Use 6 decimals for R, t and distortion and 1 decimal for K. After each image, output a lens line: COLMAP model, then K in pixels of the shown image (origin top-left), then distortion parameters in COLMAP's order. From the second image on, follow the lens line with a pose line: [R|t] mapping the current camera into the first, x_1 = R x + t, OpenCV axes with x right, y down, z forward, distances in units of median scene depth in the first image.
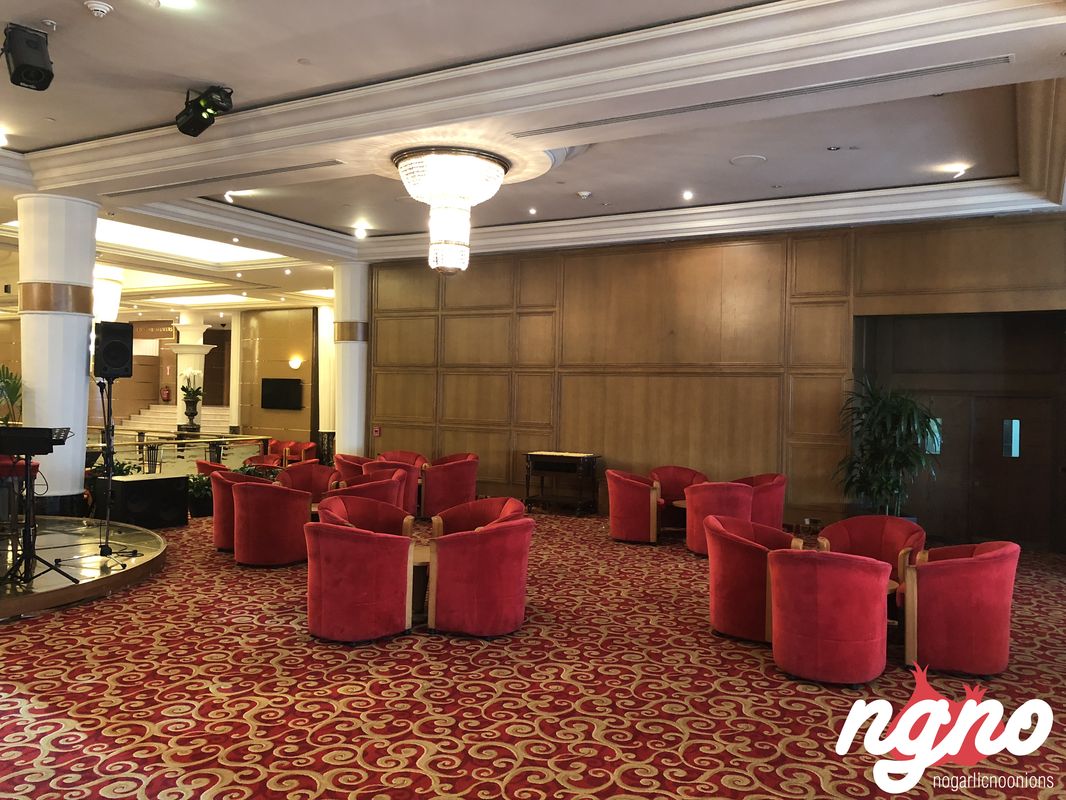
lens RADIAL K [[916.3, 0, 533.0], [0, 916.3, 400.0], [0, 0, 1]] dist [0.031454, -0.007817]
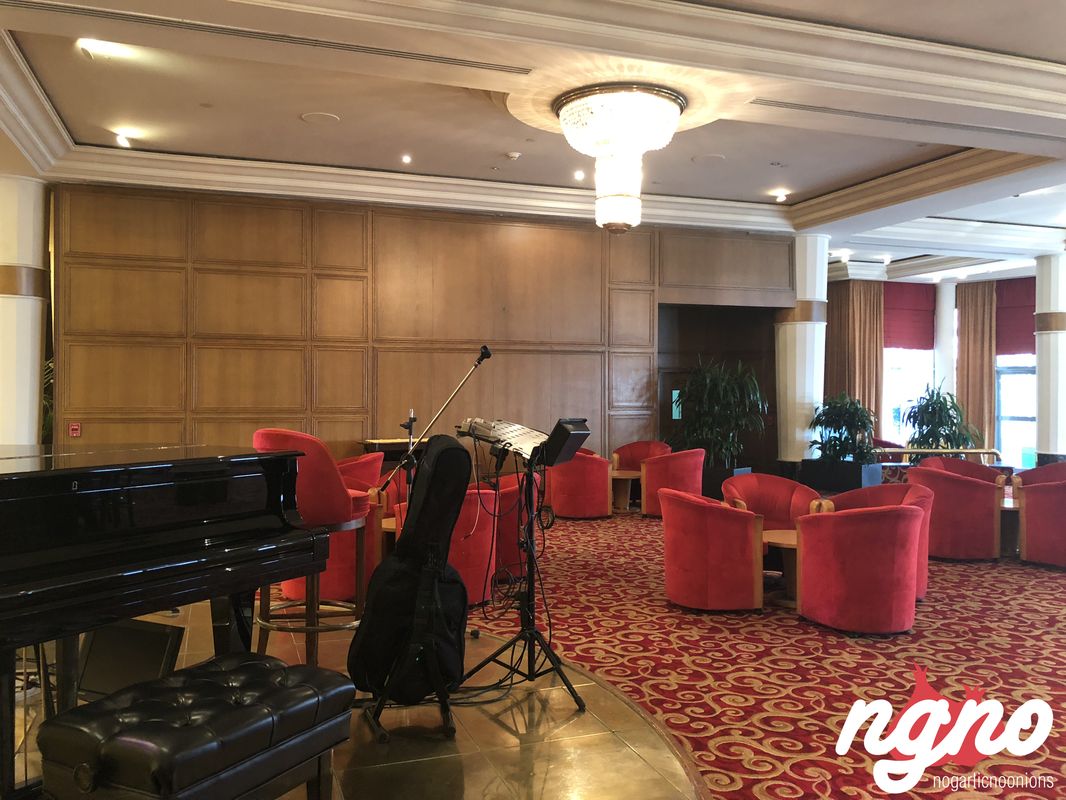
lens RADIAL K [[878.6, 0, 533.6], [0, 878.6, 451.3], [0, 0, 1]] dist [0.036534, -0.005814]
pose [[0.625344, -0.079723, 0.776266, -0.629086], [0.013055, 0.995697, 0.091742, -0.007503], [-0.780240, -0.047236, 0.623694, 0.402418]]
